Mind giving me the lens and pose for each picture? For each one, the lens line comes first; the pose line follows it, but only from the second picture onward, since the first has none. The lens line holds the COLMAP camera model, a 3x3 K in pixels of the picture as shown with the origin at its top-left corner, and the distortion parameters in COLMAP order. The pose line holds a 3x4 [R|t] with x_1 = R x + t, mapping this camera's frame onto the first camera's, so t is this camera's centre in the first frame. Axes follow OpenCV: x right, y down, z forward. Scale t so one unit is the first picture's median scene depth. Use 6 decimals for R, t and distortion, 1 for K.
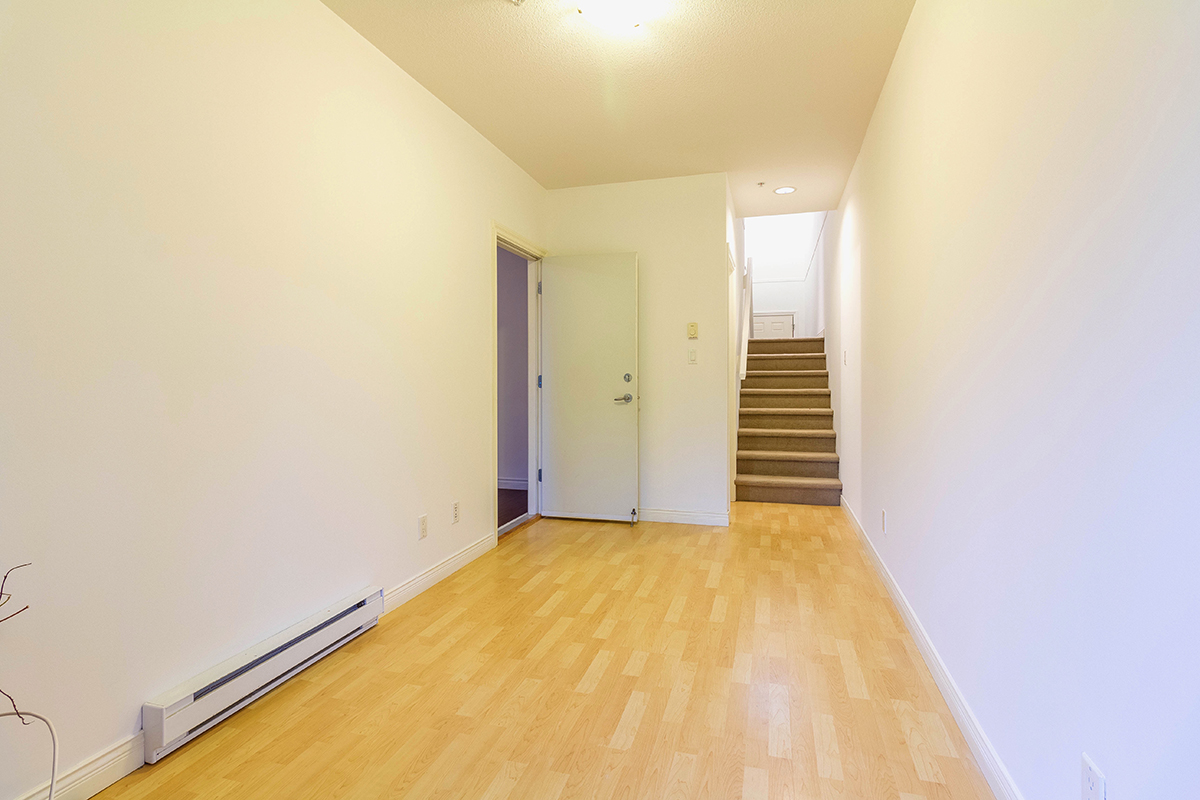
lens RADIAL K [[567.9, 0, 605.6], [0, 567.9, 385.5], [0, 0, 1]] dist [-0.000304, -0.000005]
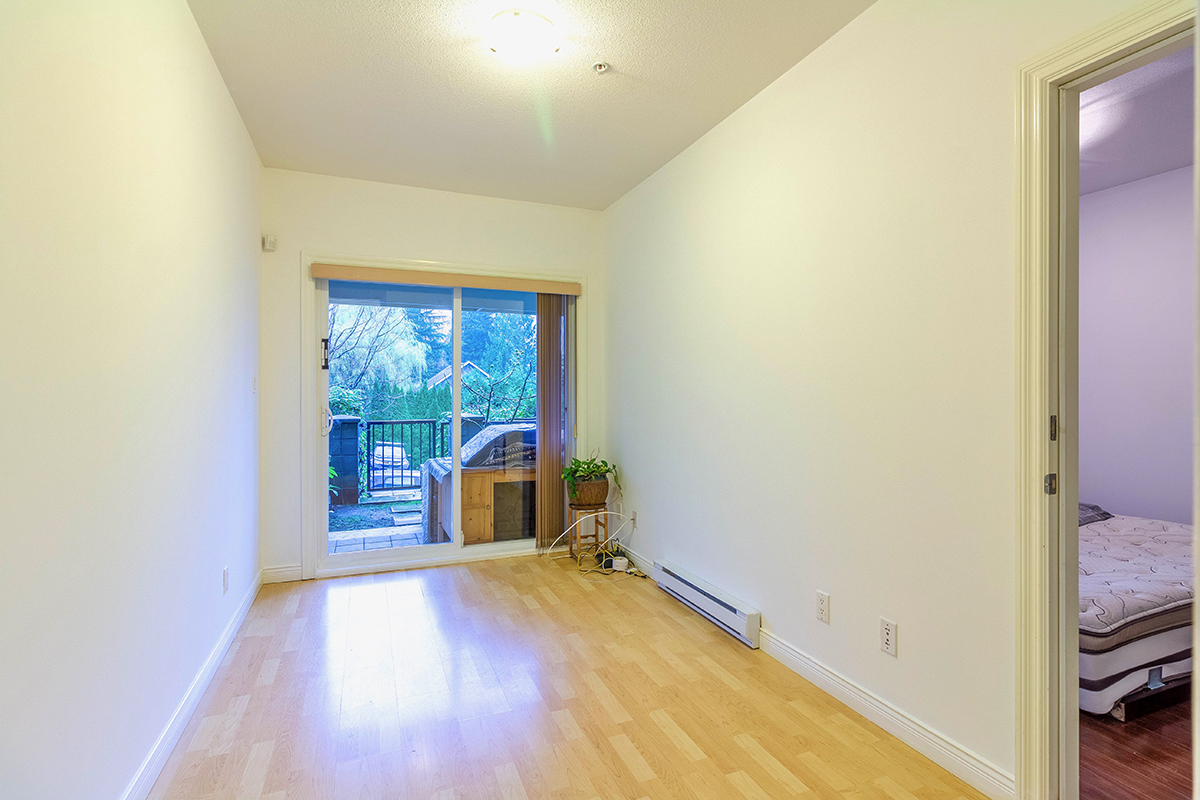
lens RADIAL K [[568.6, 0, 600.0], [0, 568.6, 400.0], [0, 0, 1]] dist [0.004298, 0.000514]
pose [[-0.781534, 0.009588, -0.623789, 0.488952], [-0.006478, 0.999703, 0.023482, -0.061101], [0.623829, 0.022393, -0.781240, 1.722453]]
